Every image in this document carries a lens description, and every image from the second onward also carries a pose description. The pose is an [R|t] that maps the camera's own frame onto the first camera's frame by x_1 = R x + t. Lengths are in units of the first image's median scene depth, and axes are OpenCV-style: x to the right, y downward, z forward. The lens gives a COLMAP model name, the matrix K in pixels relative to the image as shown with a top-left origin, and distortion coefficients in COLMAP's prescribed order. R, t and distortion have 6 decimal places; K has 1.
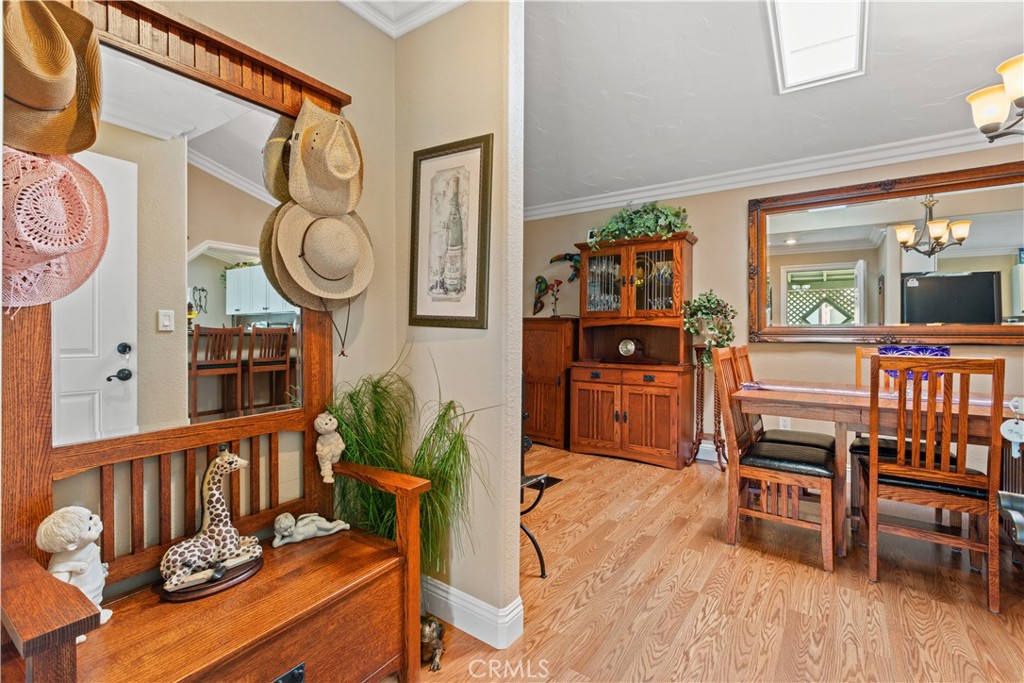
lens RADIAL K [[458.9, 0, 509.0], [0, 458.9, 326.3], [0, 0, 1]] dist [0.000526, -0.000945]
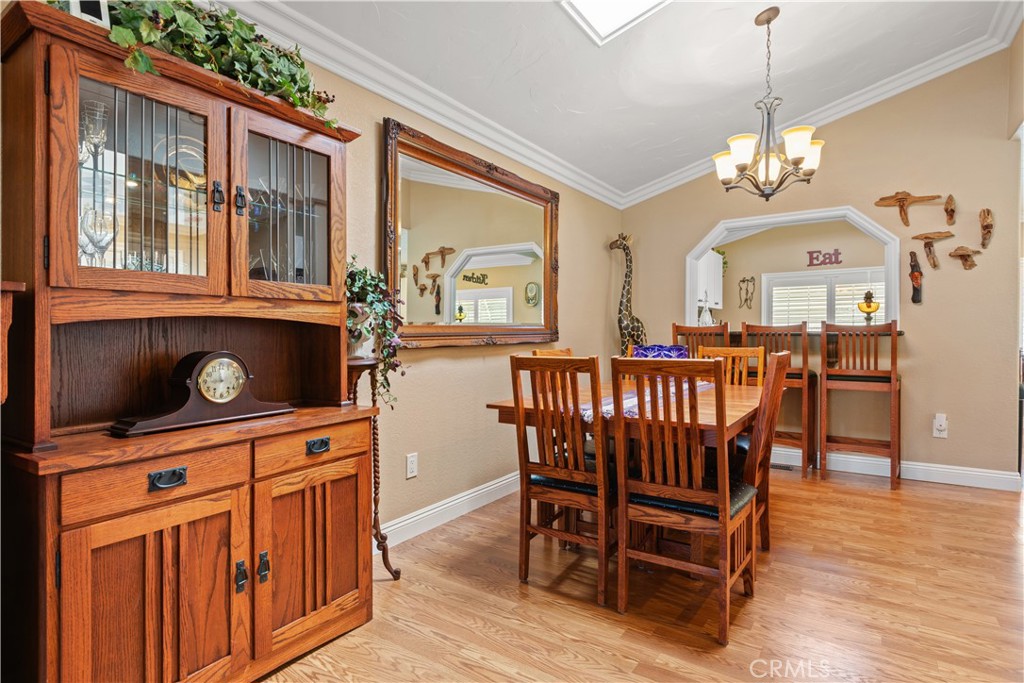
lens RADIAL K [[533.3, 0, 509.2], [0, 533.3, 336.1], [0, 0, 1]] dist [-0.001014, -0.000321]
pose [[-0.023541, -0.010811, 0.999664, -0.179623], [0.000490, 0.999941, 0.010826, 0.007284], [-0.999723, 0.000745, -0.023535, 0.816971]]
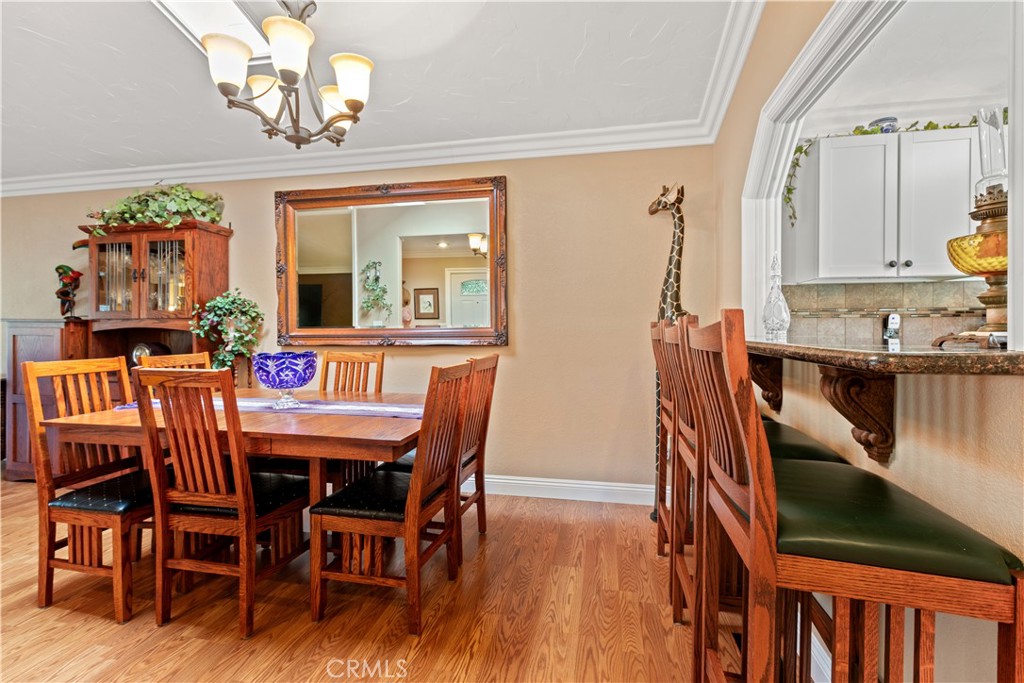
lens RADIAL K [[458.9, 0, 510.3], [0, 458.9, 333.1], [0, 0, 1]] dist [0.000526, -0.000945]
pose [[0.913432, -0.013062, 0.406782, 0.552783], [0.004704, 0.999757, 0.021541, -0.009395], [-0.406965, -0.017763, 0.913271, -0.032228]]
